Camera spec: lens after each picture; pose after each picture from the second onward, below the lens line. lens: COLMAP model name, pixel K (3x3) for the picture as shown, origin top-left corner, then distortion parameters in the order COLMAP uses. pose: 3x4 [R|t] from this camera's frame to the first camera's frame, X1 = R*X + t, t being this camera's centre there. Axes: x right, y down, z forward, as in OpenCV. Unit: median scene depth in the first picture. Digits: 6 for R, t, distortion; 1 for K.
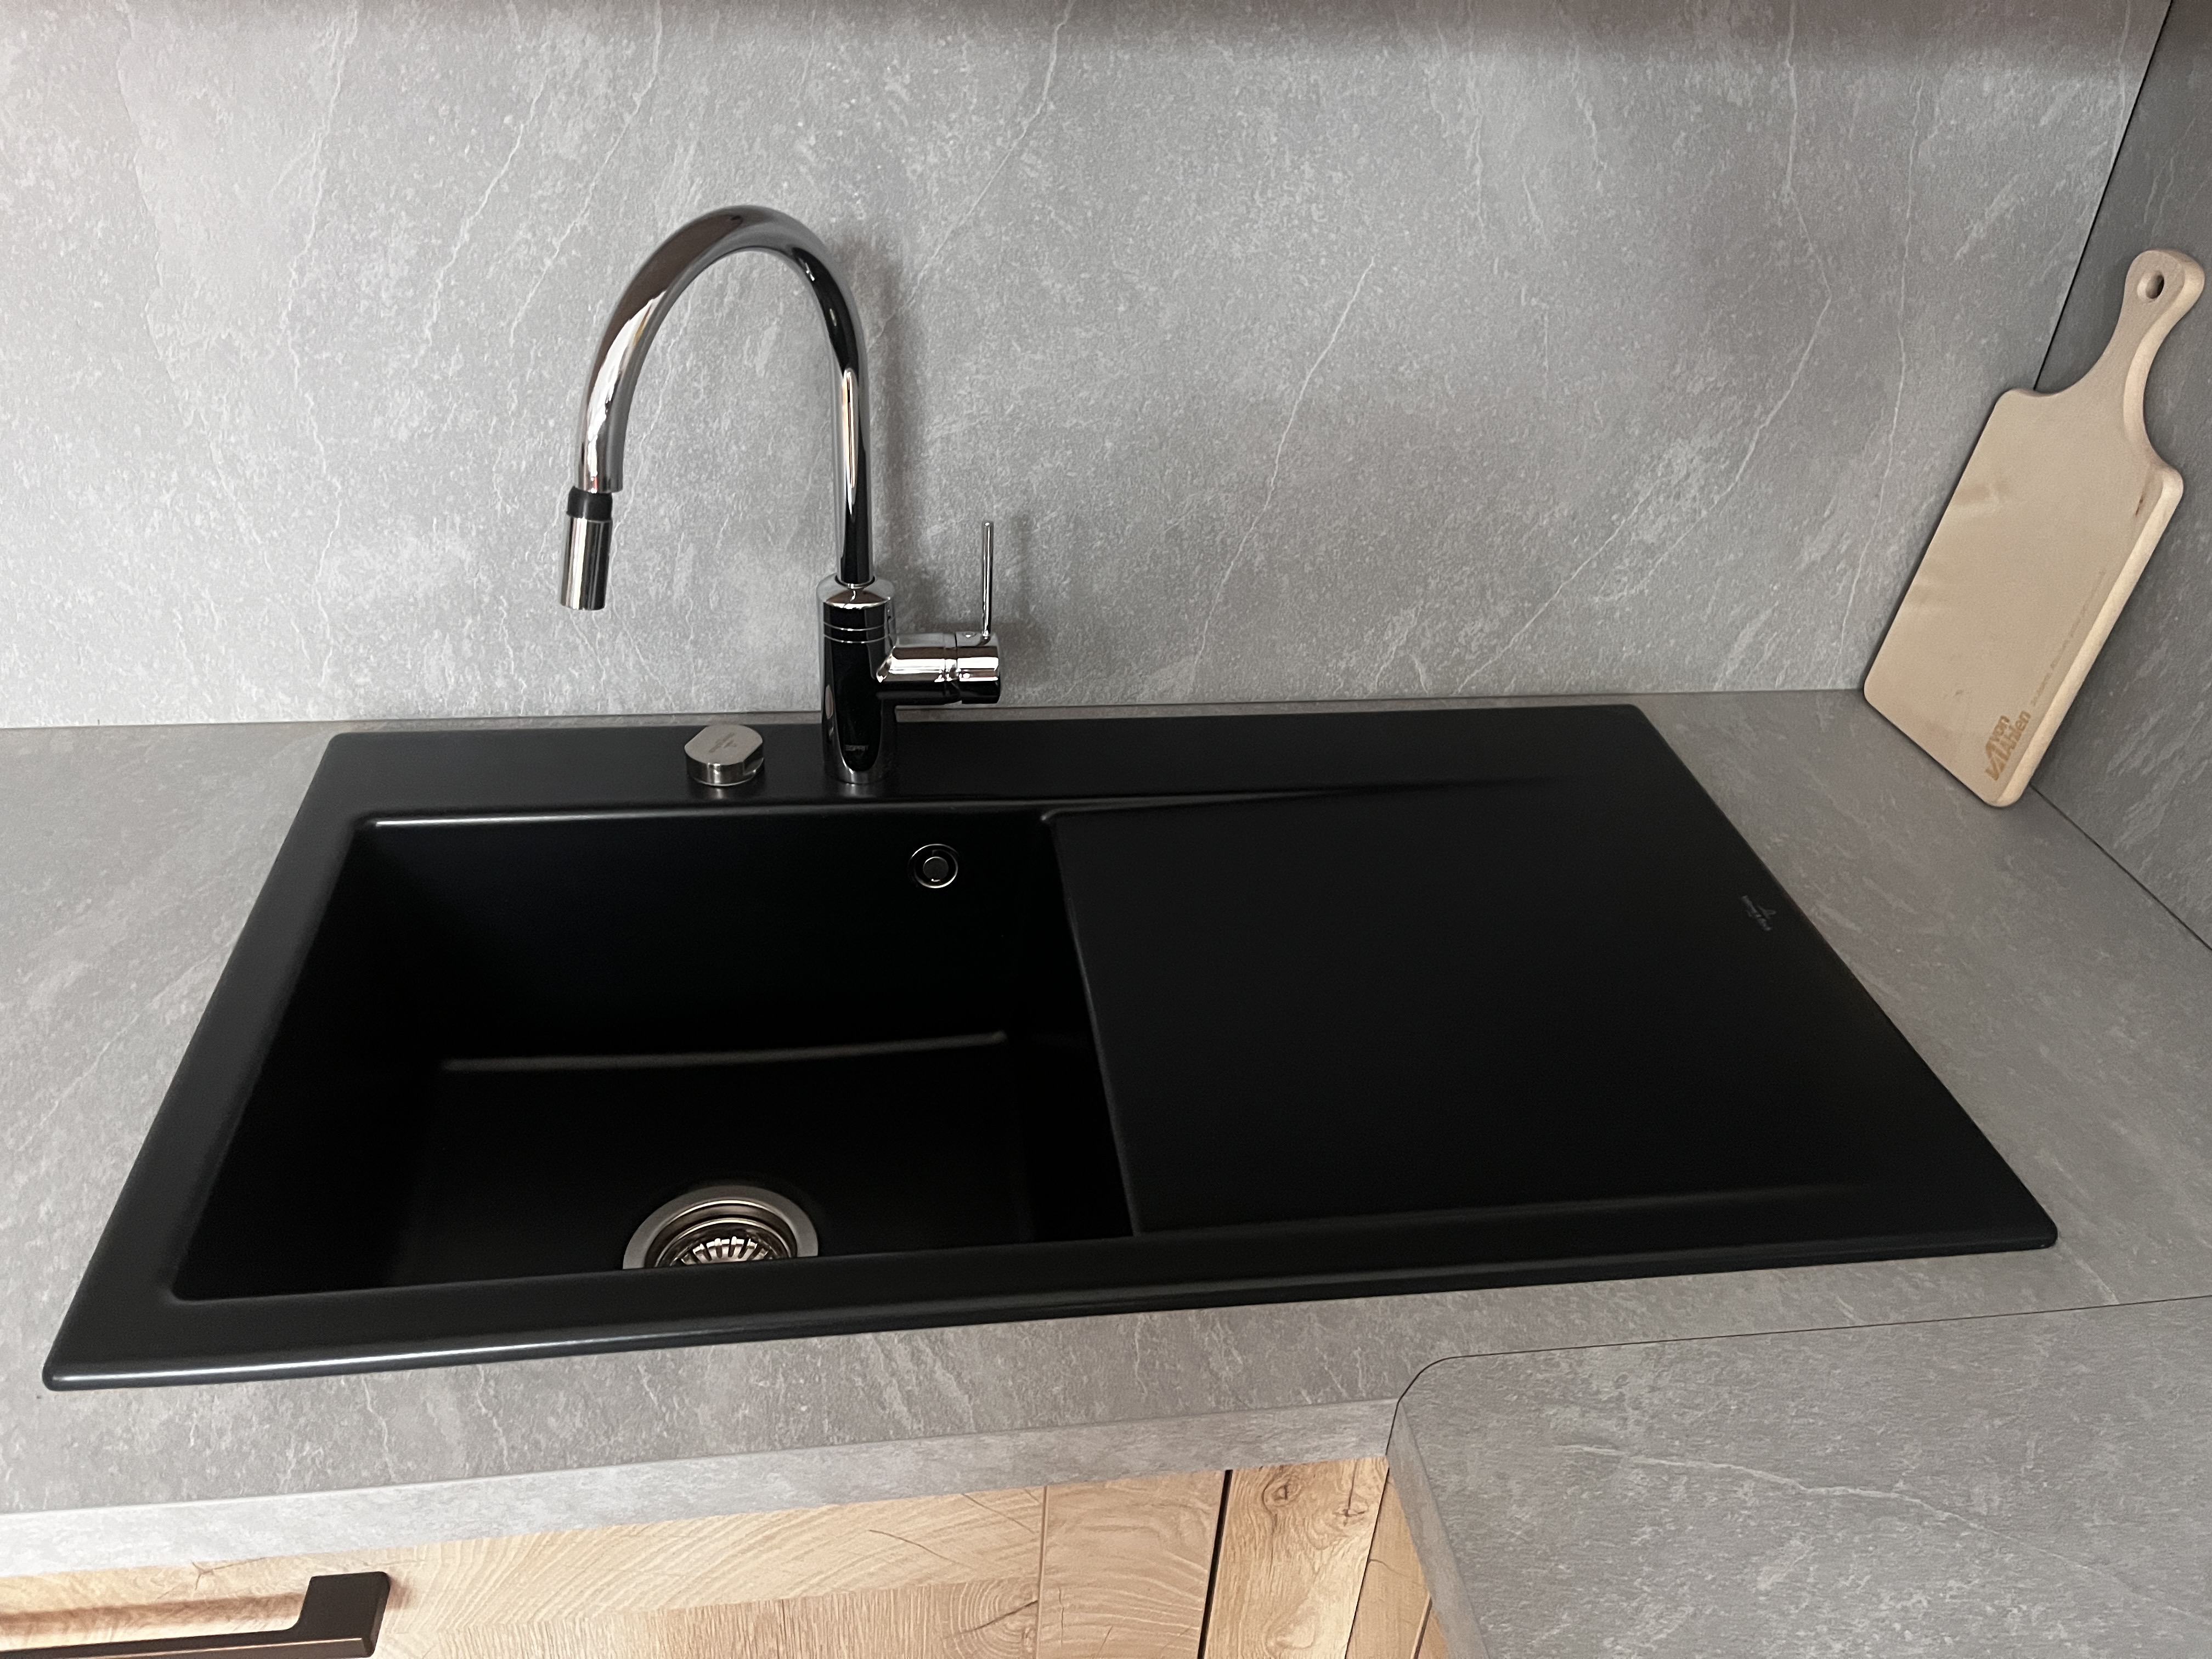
lens RADIAL K [[1689.4, 0, 1094.7], [0, 1689.4, 825.0], [0, 0, 1]] dist [0.063958, -0.095446]
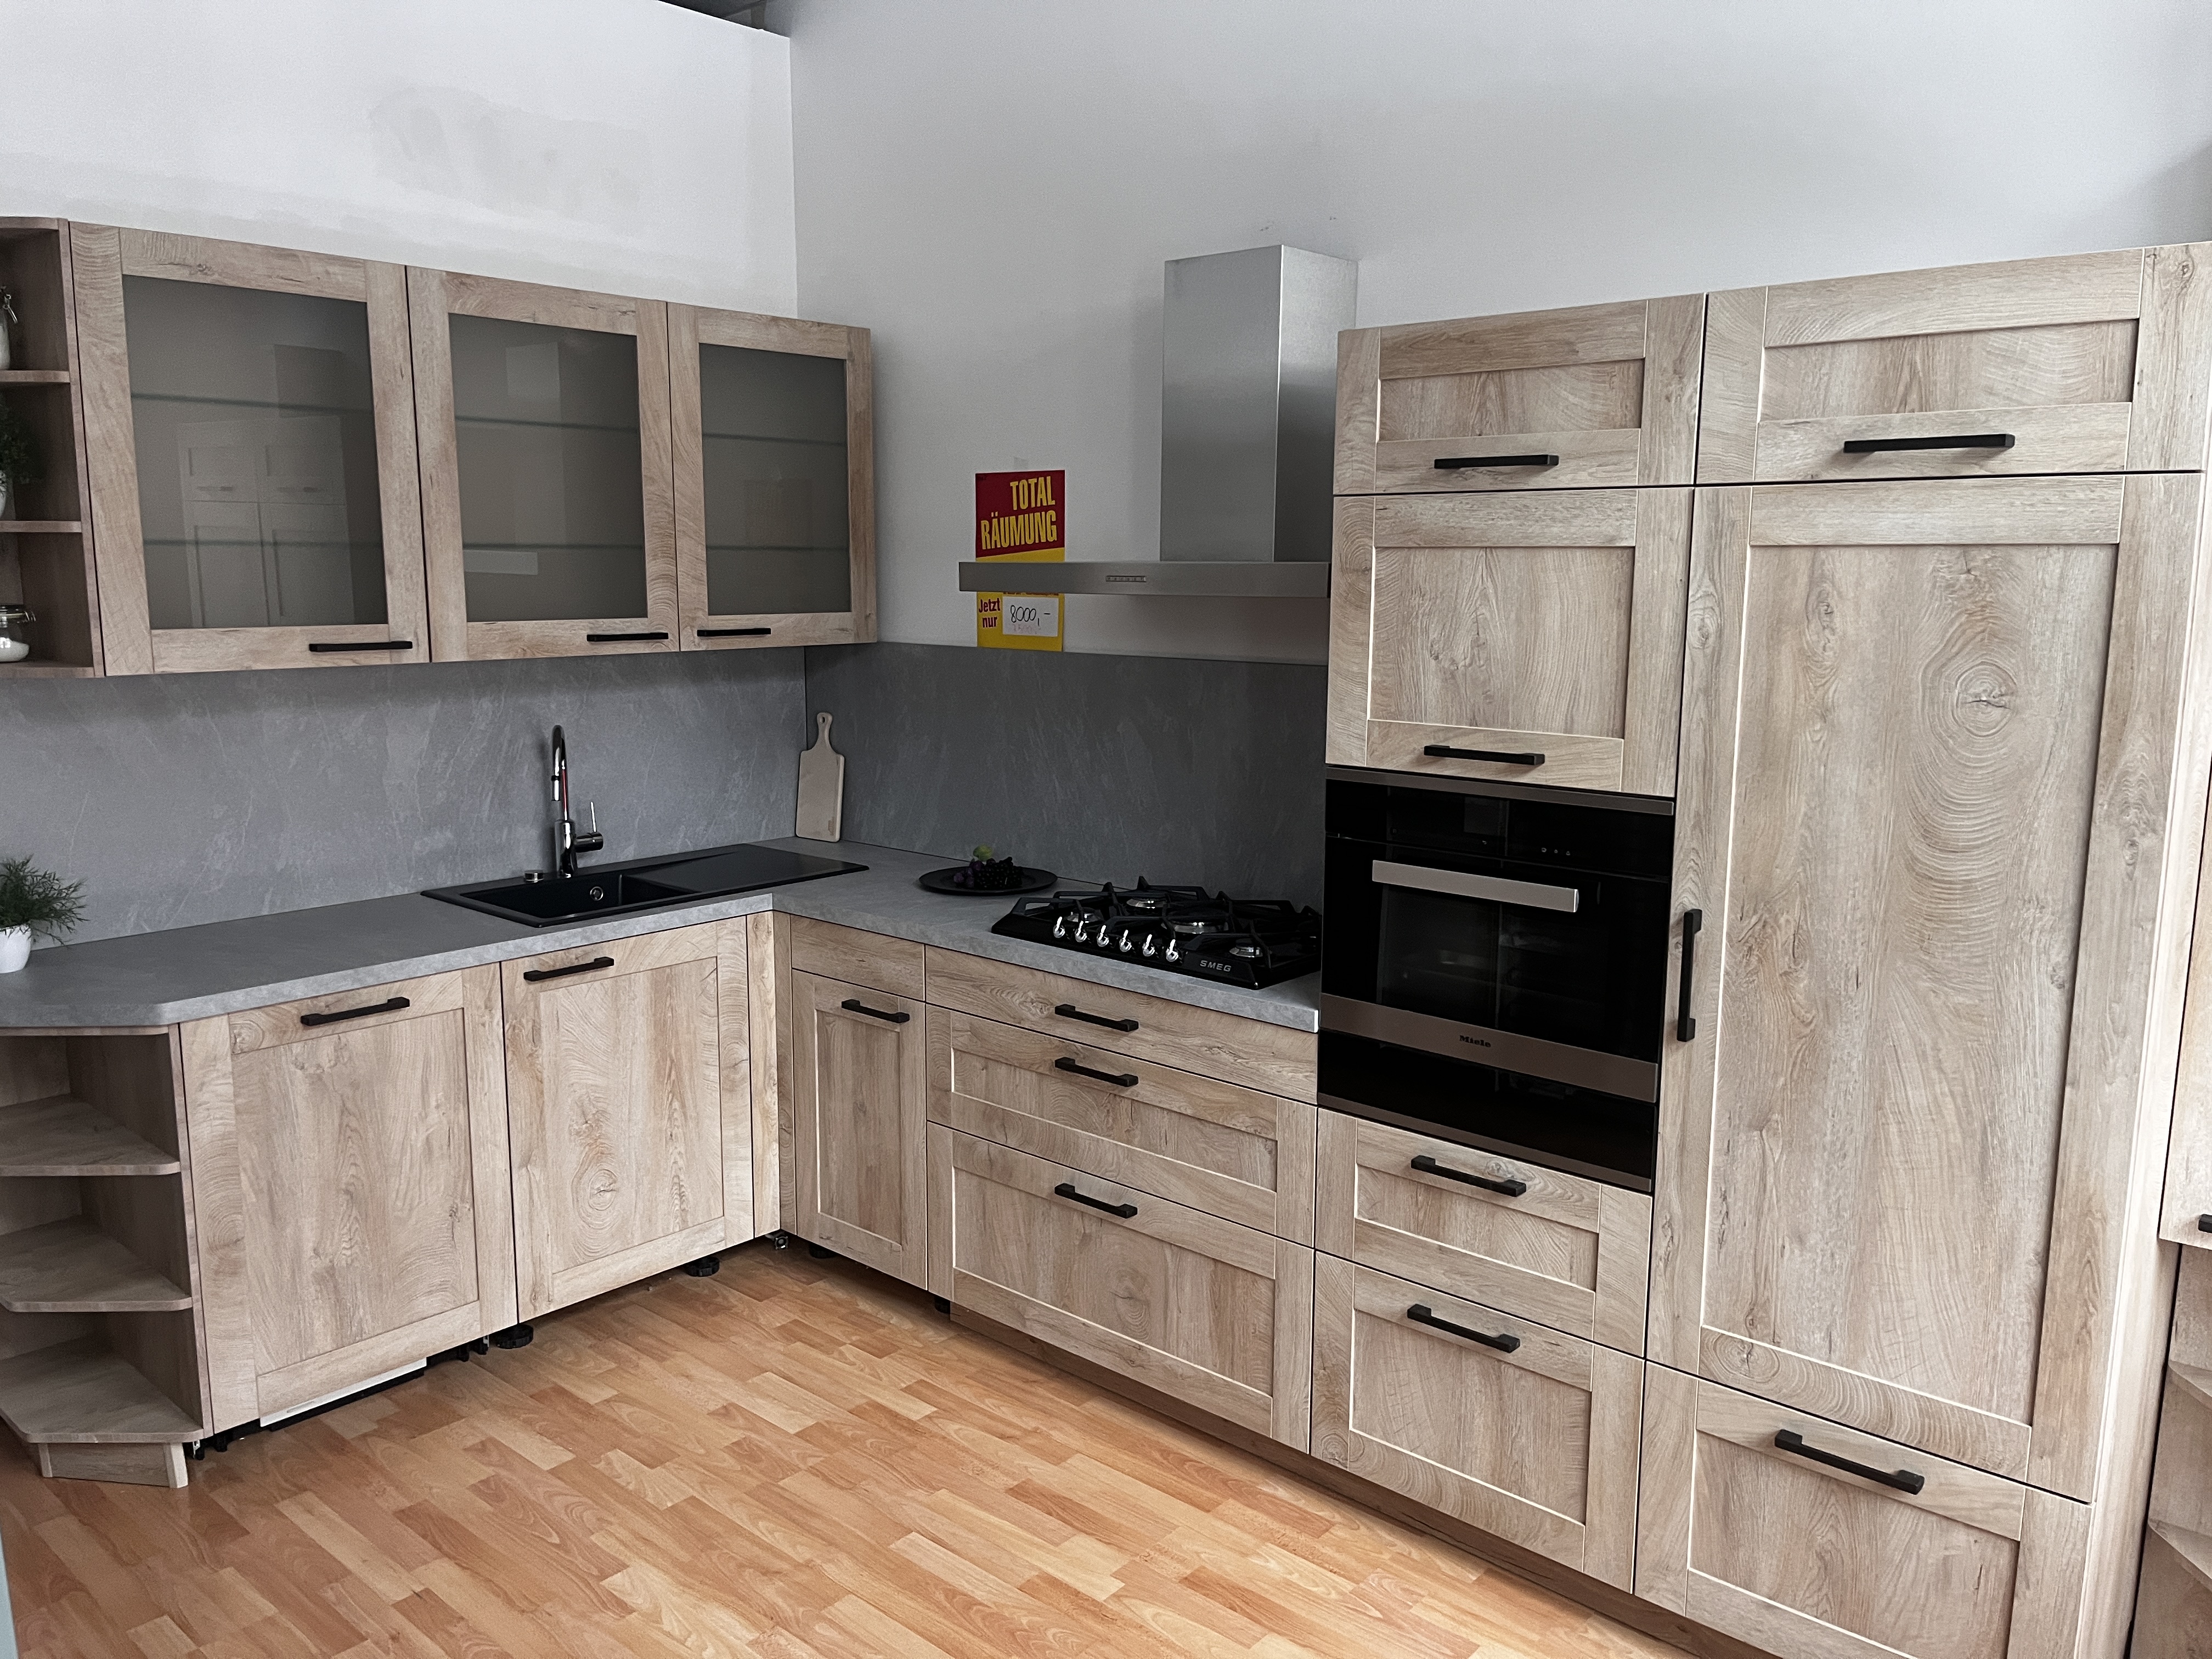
lens RADIAL K [[1689.4, 0, 1094.7], [0, 1689.4, 825.0], [0, 0, 1]] dist [0.063958, -0.095446]
pose [[0.759054, -0.149428, 0.633647, -1.662635], [0.392732, 0.881360, -0.262614, 1.348352], [-0.519229, 0.448192, 0.727685, -2.436462]]
